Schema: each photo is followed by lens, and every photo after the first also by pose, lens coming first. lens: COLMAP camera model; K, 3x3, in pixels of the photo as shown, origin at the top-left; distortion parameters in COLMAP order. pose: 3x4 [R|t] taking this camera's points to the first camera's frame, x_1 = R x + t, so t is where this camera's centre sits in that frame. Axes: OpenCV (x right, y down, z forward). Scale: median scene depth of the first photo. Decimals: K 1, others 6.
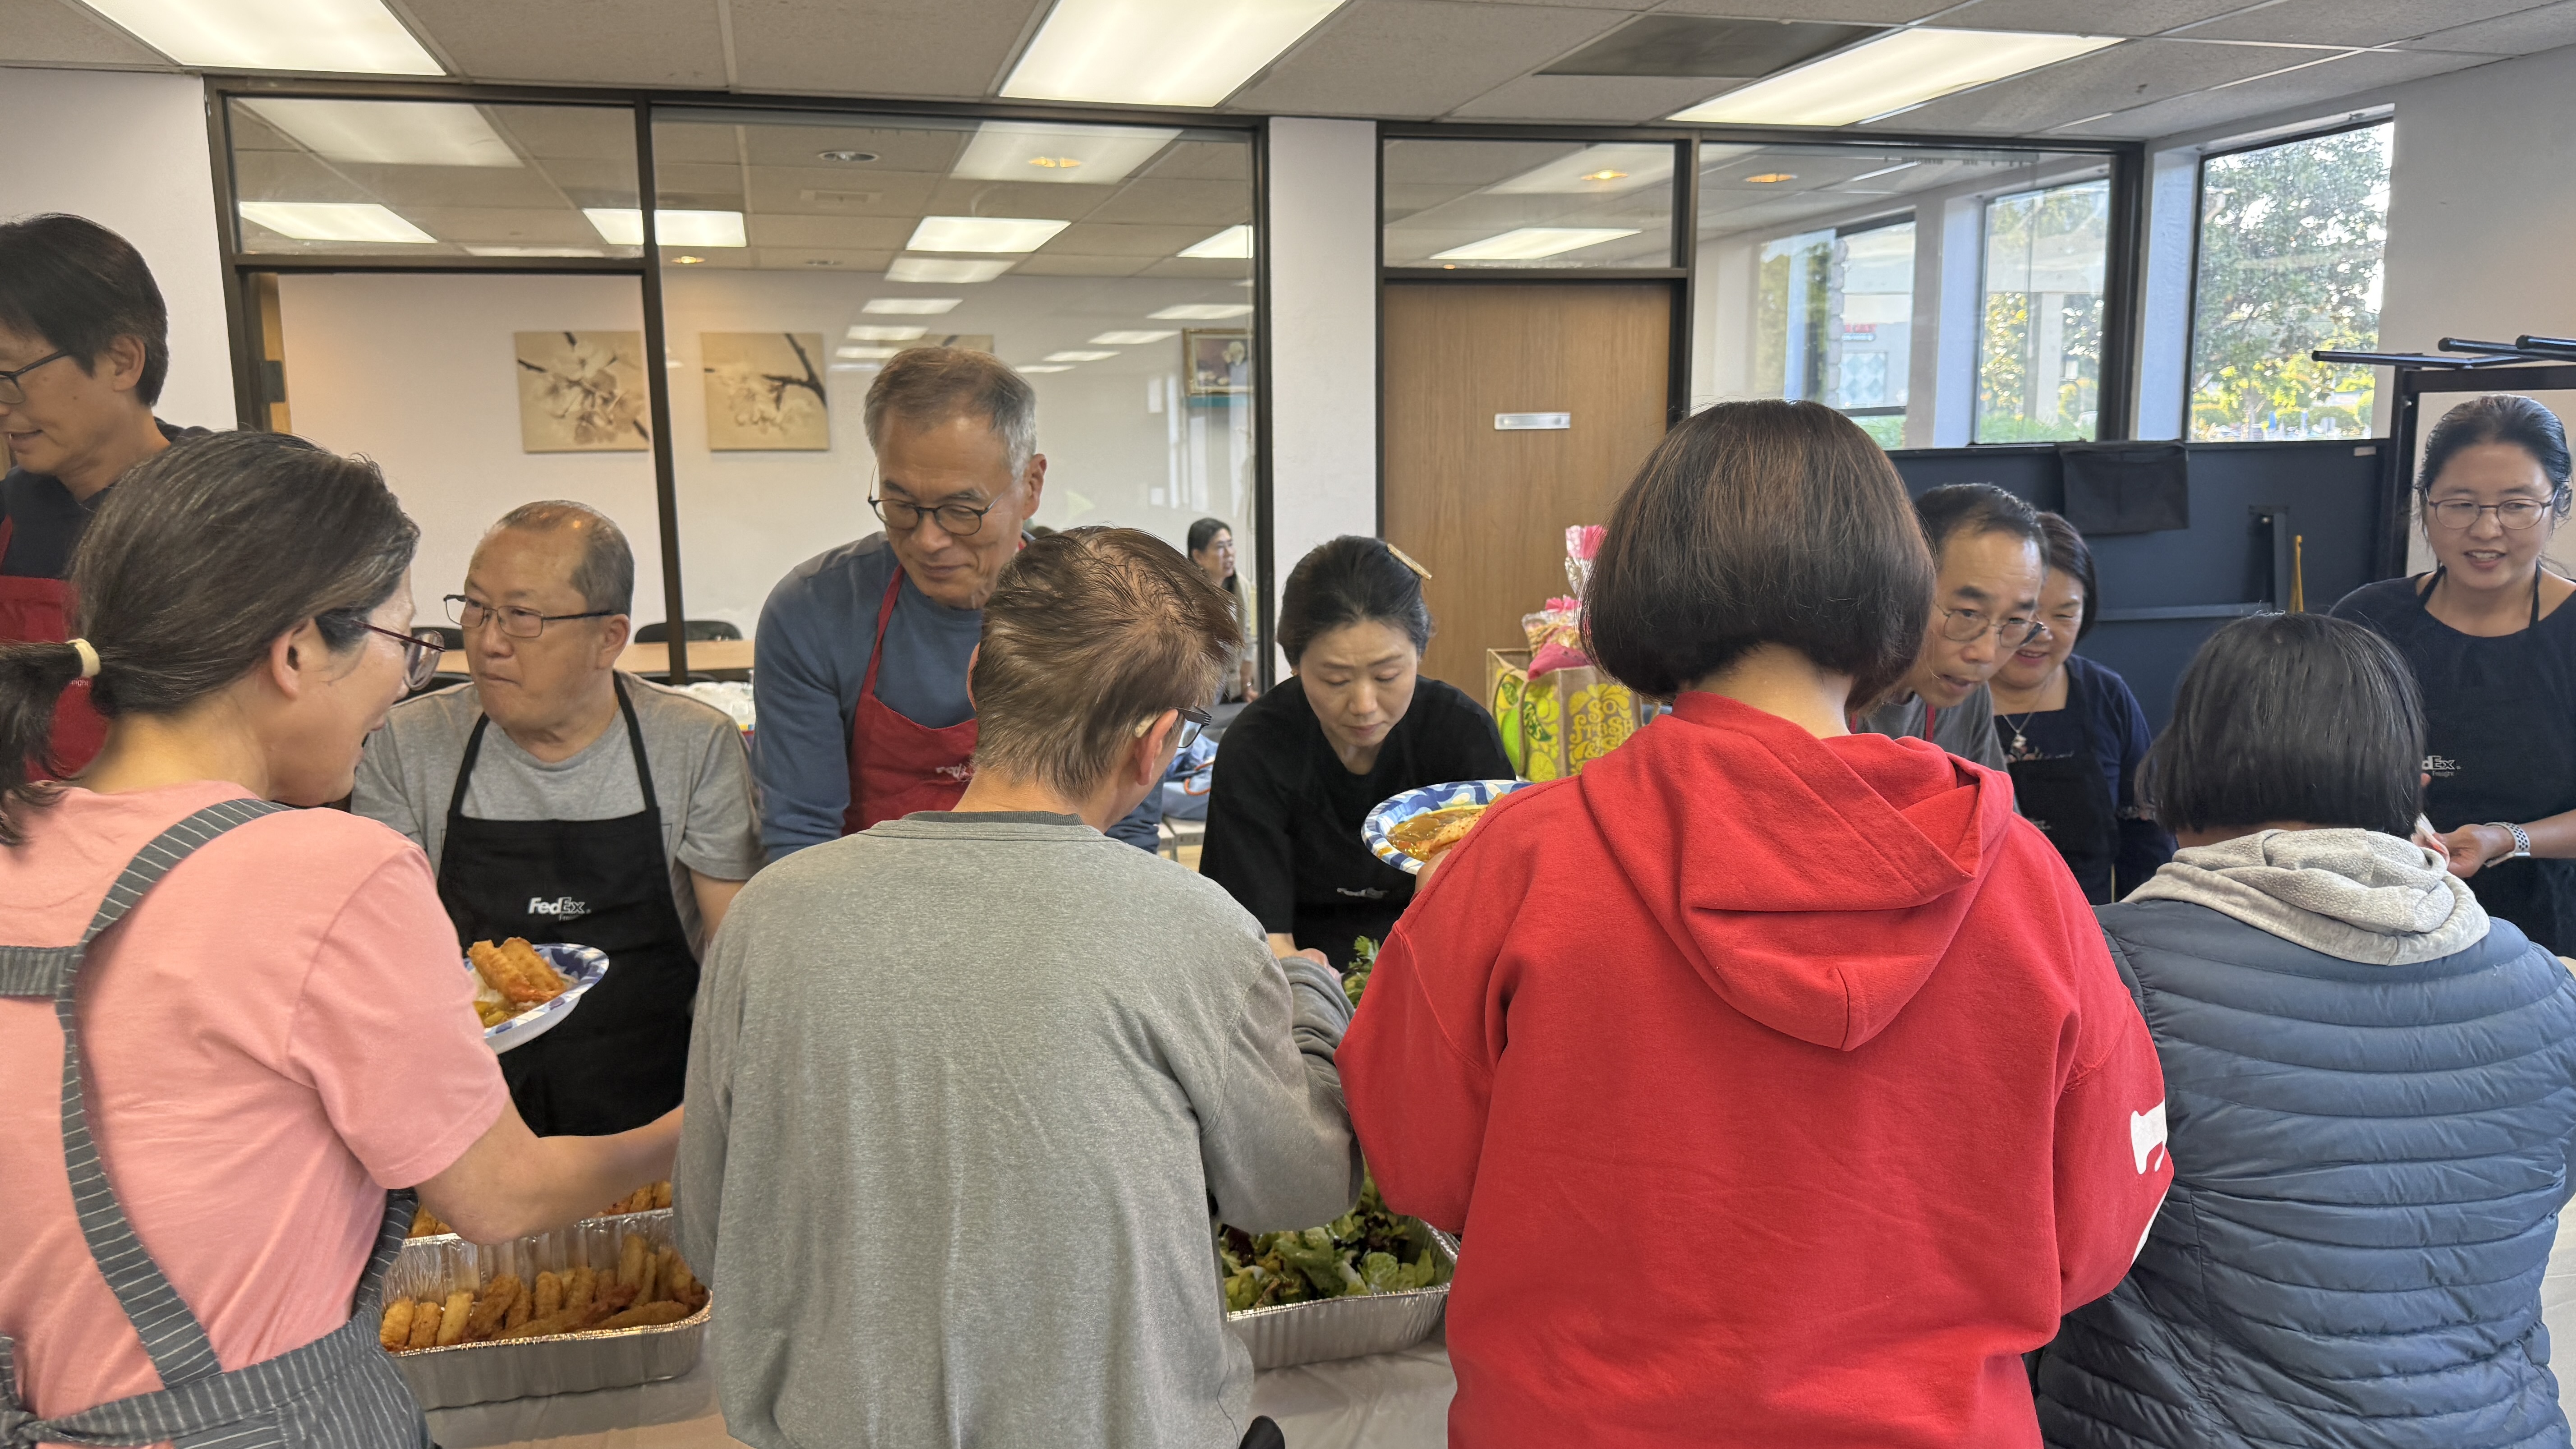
lens RADIAL K [[1787.4, 0, 1288.0], [0, 1787.4, 724.5], [0, 0, 1]] dist [0.070420, -0.086402]
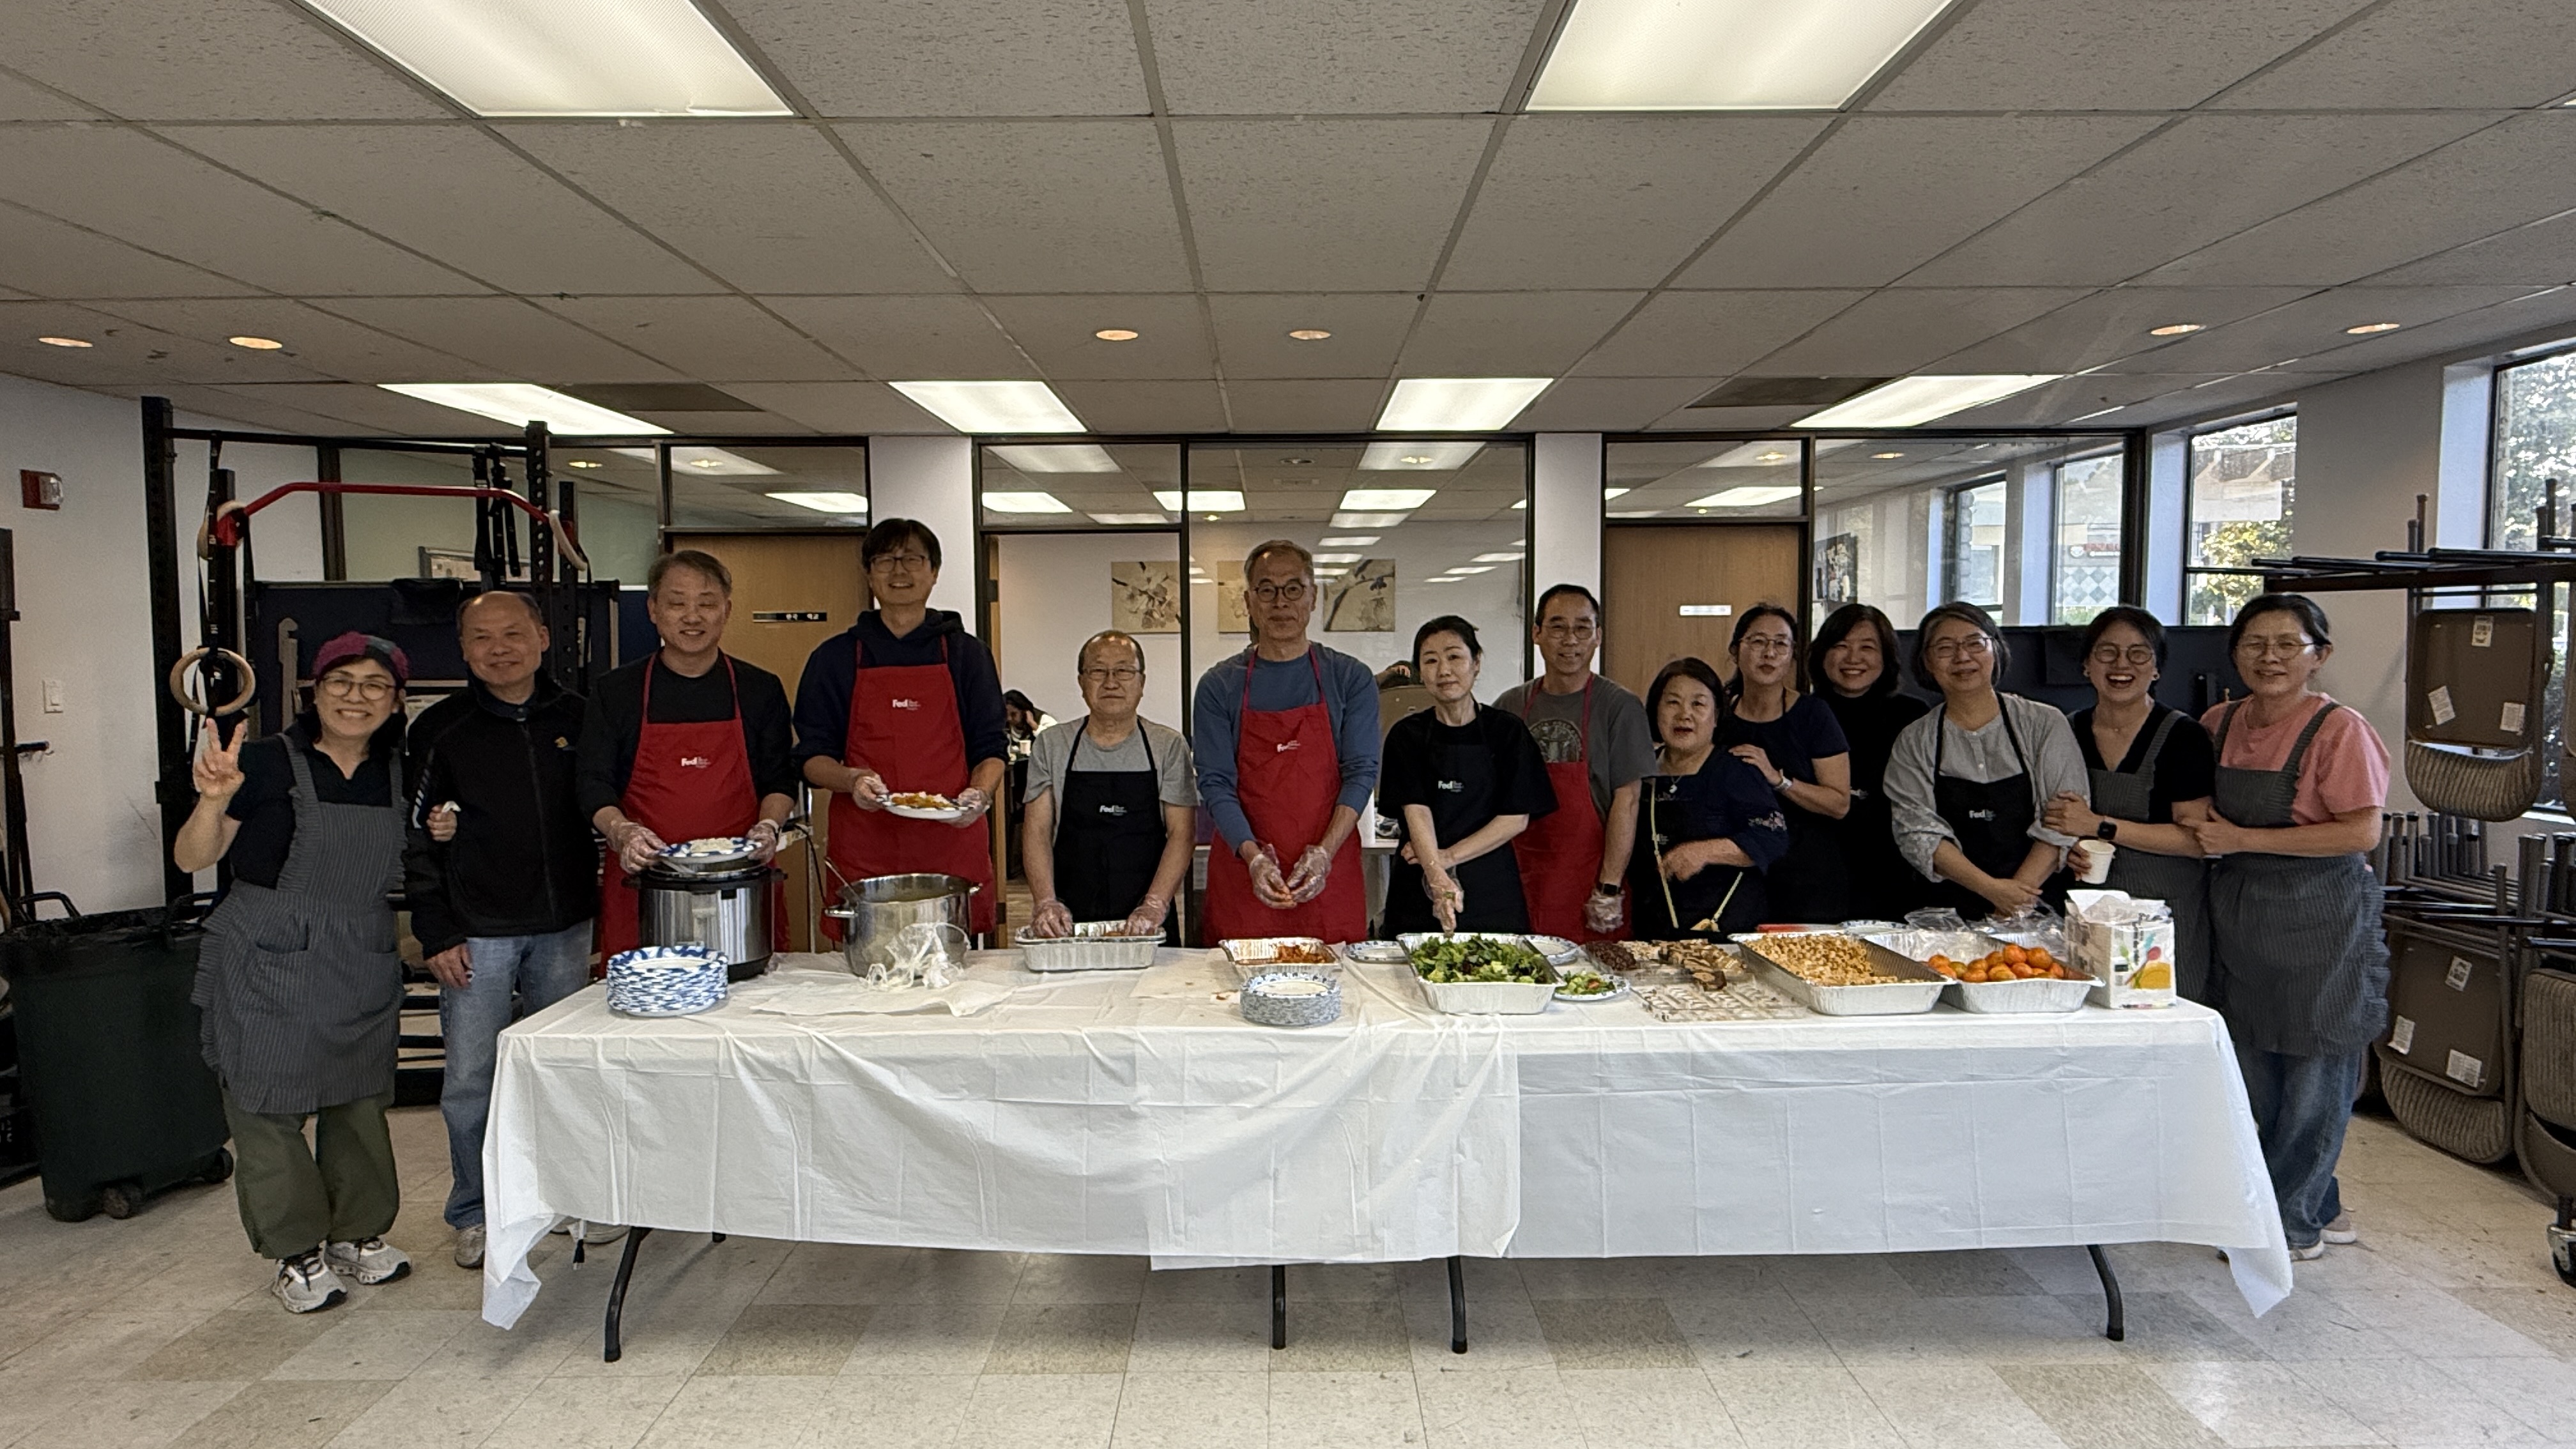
lens RADIAL K [[1401.7, 0, 1288.0], [0, 1401.7, 724.5], [0, 0, 1]] dist [0.001388, 0.000126]
pose [[0.963214, 0.021936, -0.267839, 0.111038], [-0.046768, 0.995137, -0.086685, 0.051418], [0.264635, 0.096023, 0.959556, -0.261235]]
